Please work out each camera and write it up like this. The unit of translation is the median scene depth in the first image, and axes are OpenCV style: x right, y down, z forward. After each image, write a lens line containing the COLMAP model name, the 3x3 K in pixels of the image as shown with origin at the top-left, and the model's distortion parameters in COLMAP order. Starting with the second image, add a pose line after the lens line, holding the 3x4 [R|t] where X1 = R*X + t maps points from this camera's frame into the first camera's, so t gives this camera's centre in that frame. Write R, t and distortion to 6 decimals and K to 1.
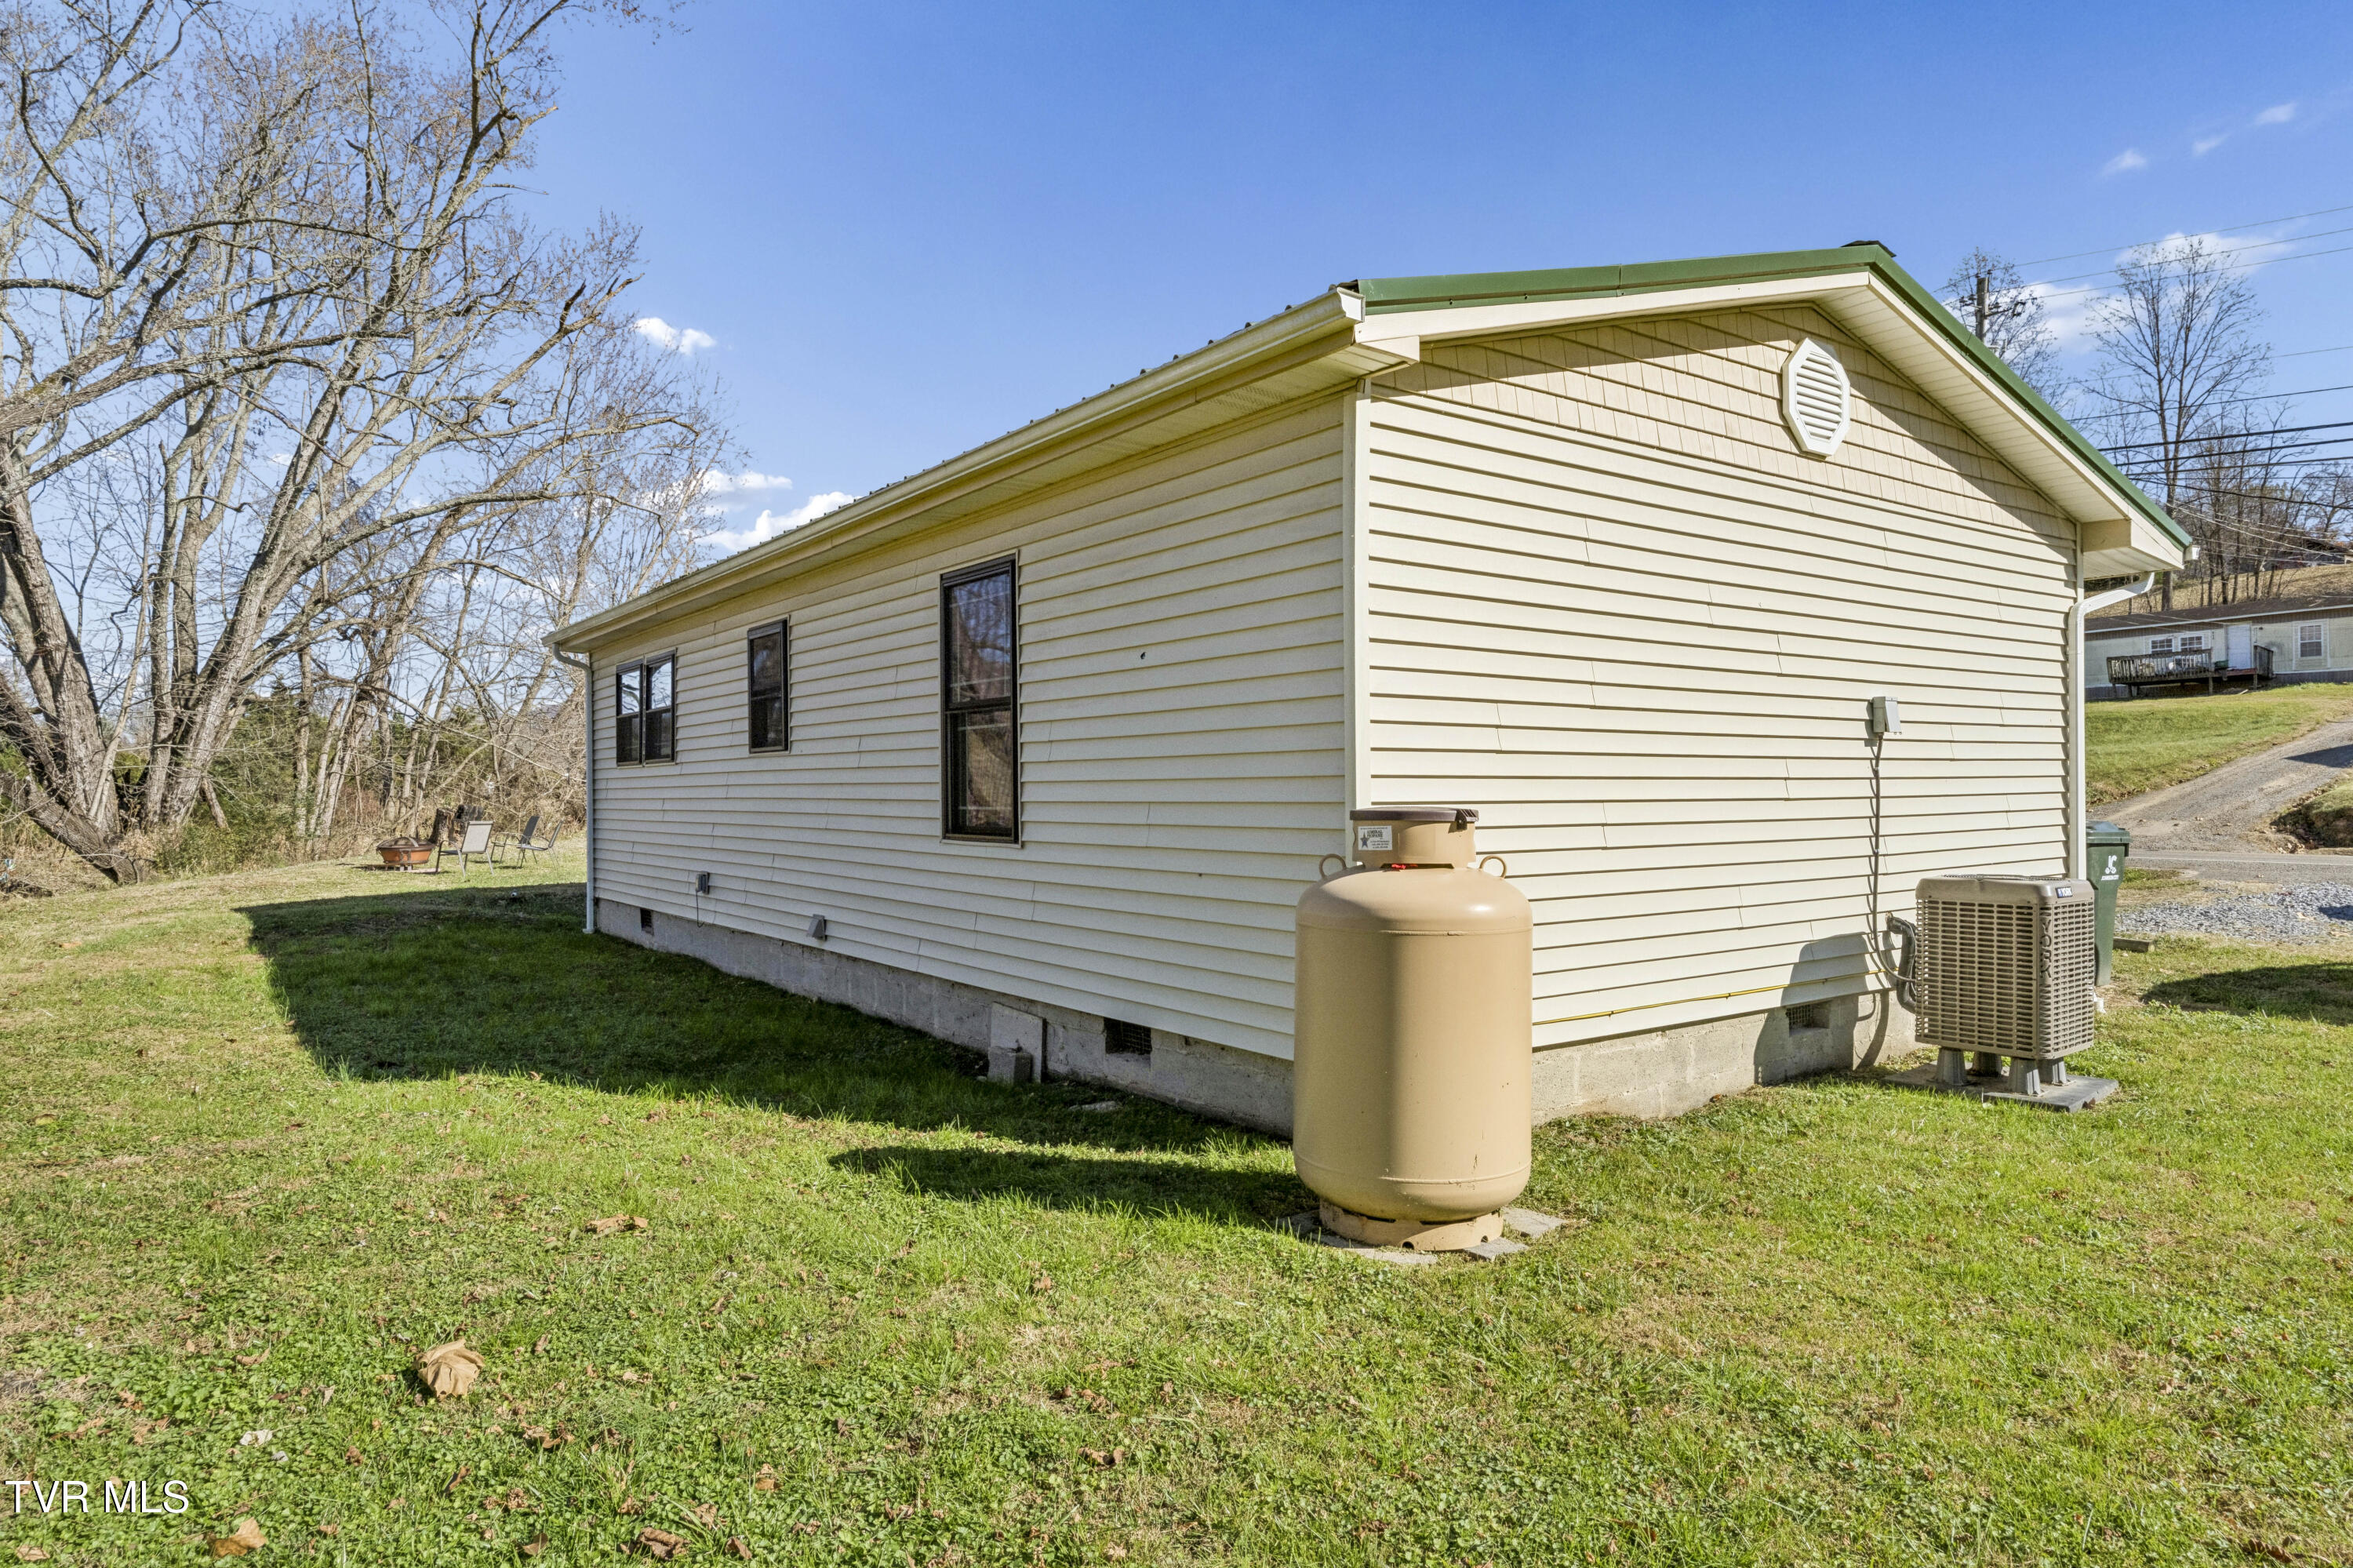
lens RADIAL K [[1399.4, 0, 1175.2], [0, 1399.4, 784.7], [0, 0, 1]] dist [-0.001769, -0.000471]
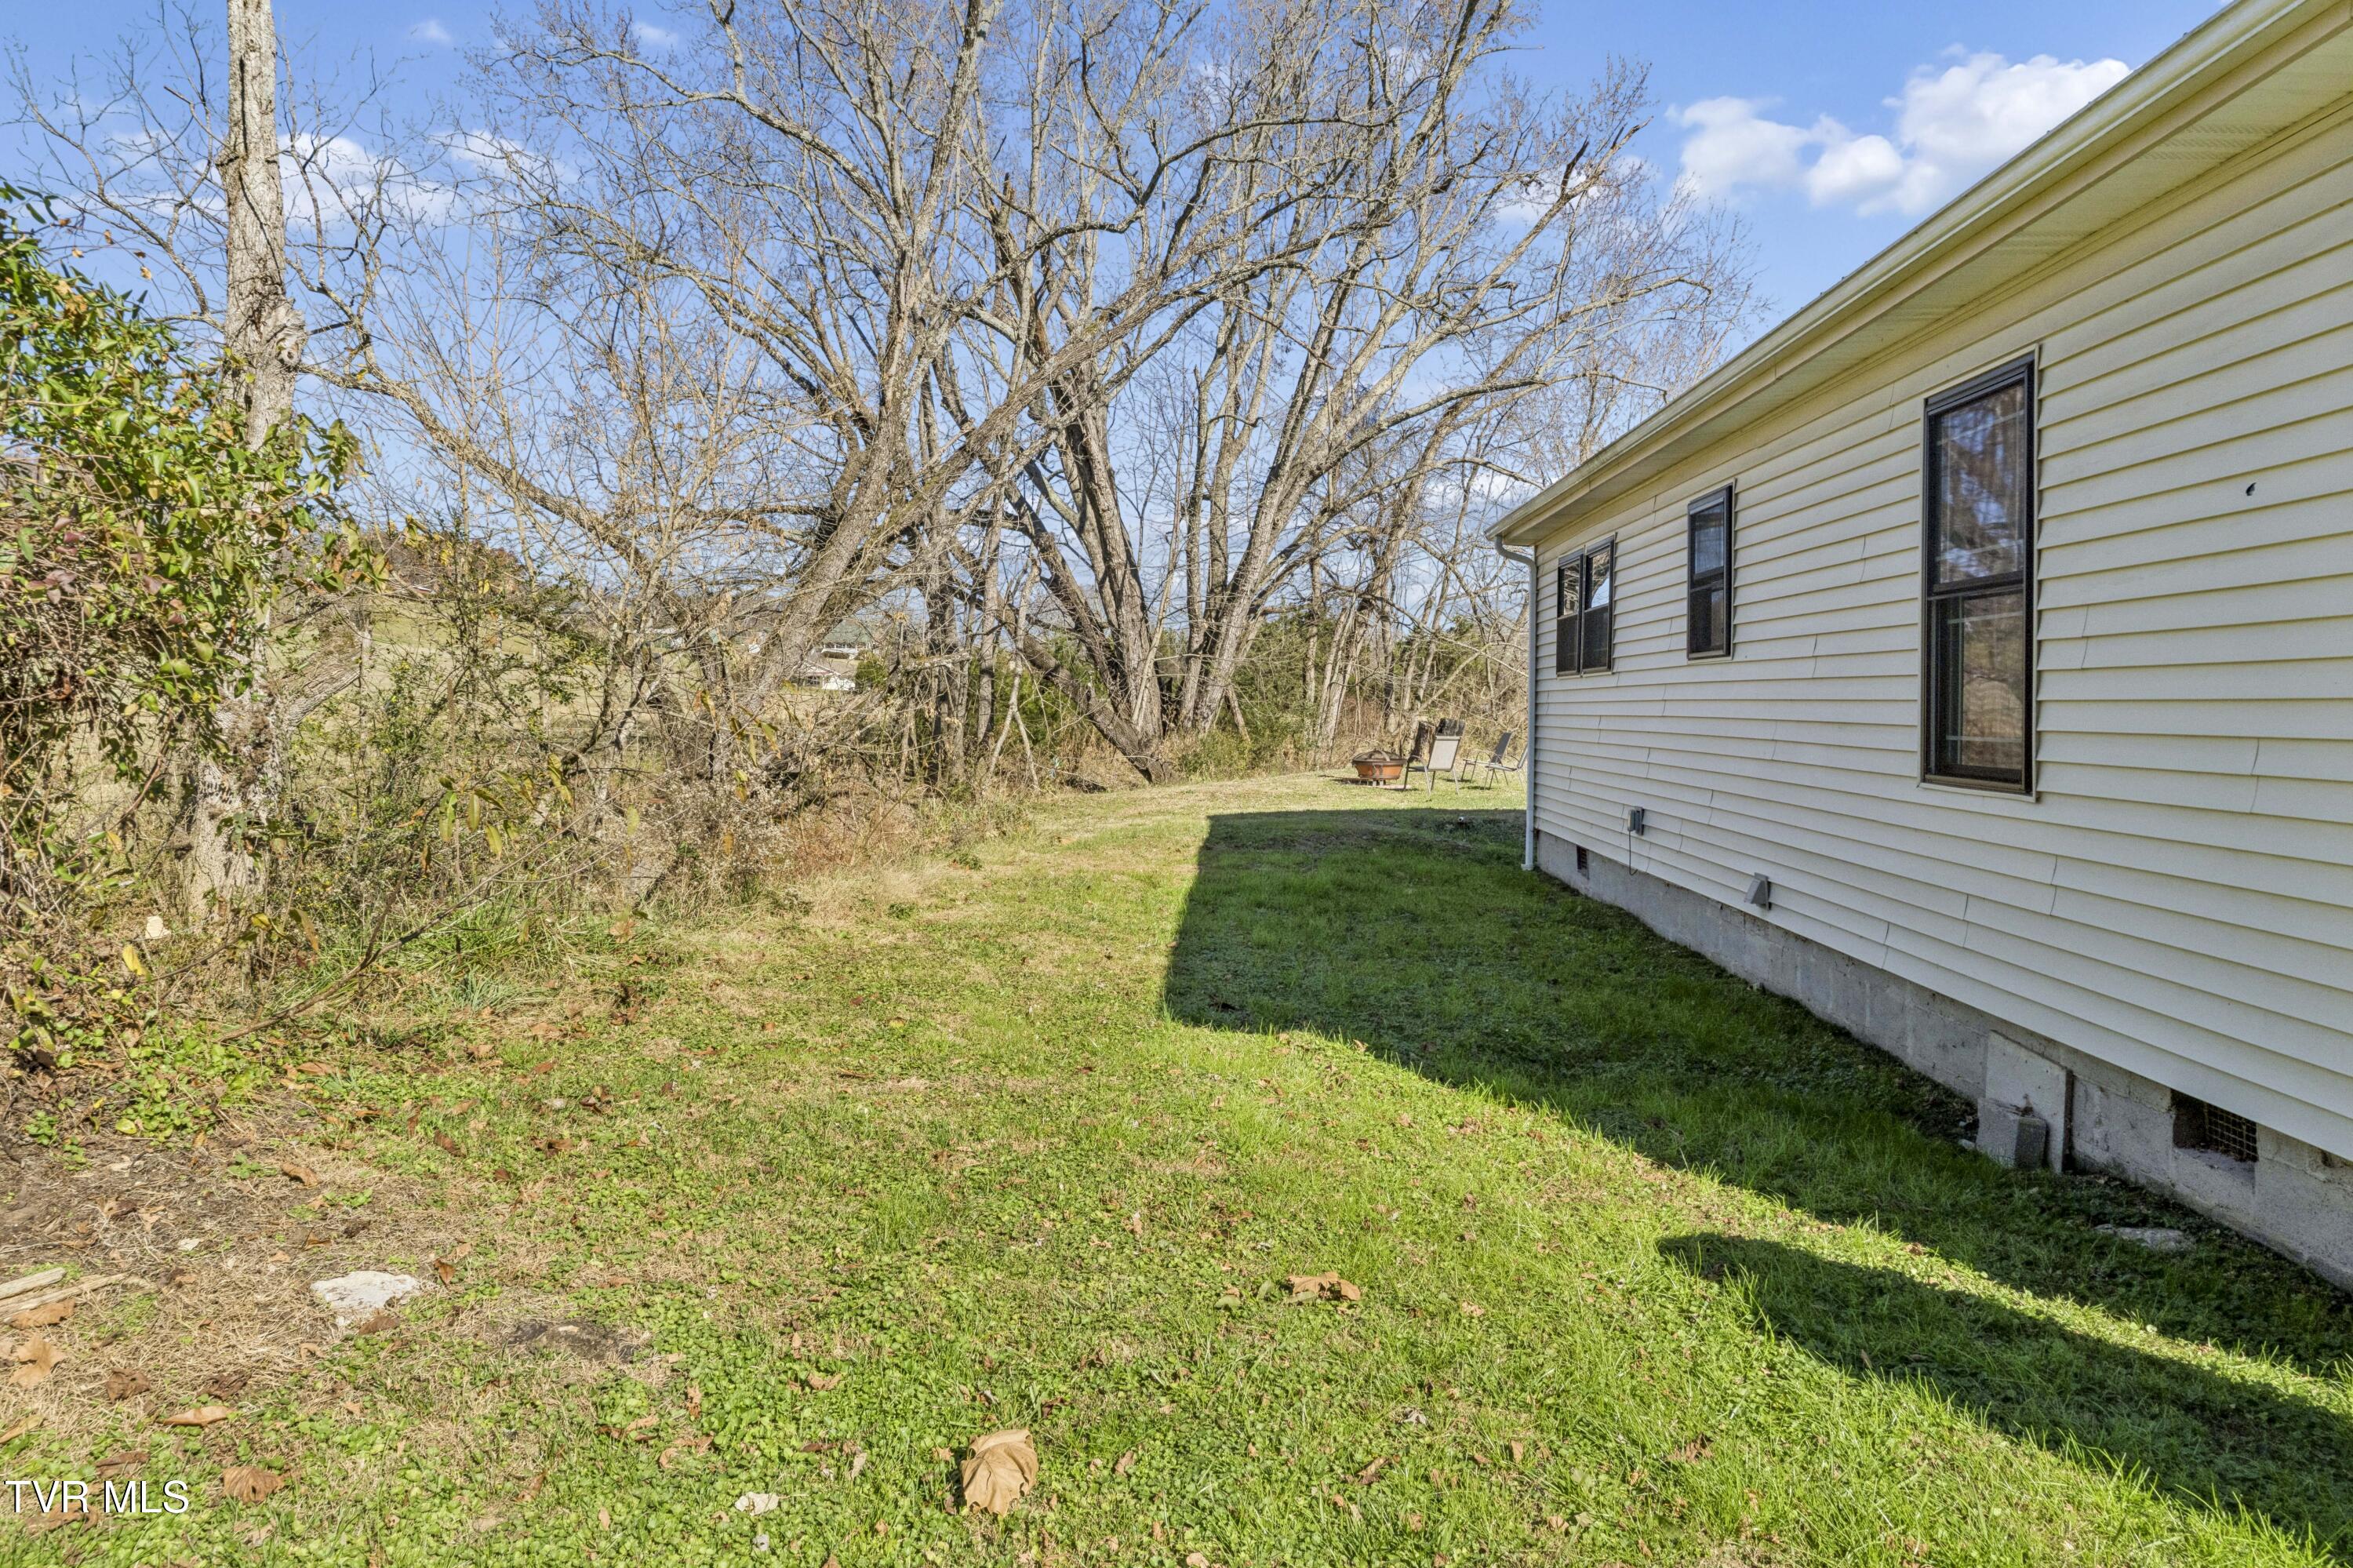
lens RADIAL K [[1609.4, 0, 1171.1], [0, 1609.4, 689.1], [0, 0, 1]] dist [0.006534, -0.003206]
pose [[0.789570, 0.012802, -0.613526, 0.021726], [-0.017853, 0.999838, -0.002112, 0.000994], [0.613400, 0.012621, 0.789671, 0.109621]]
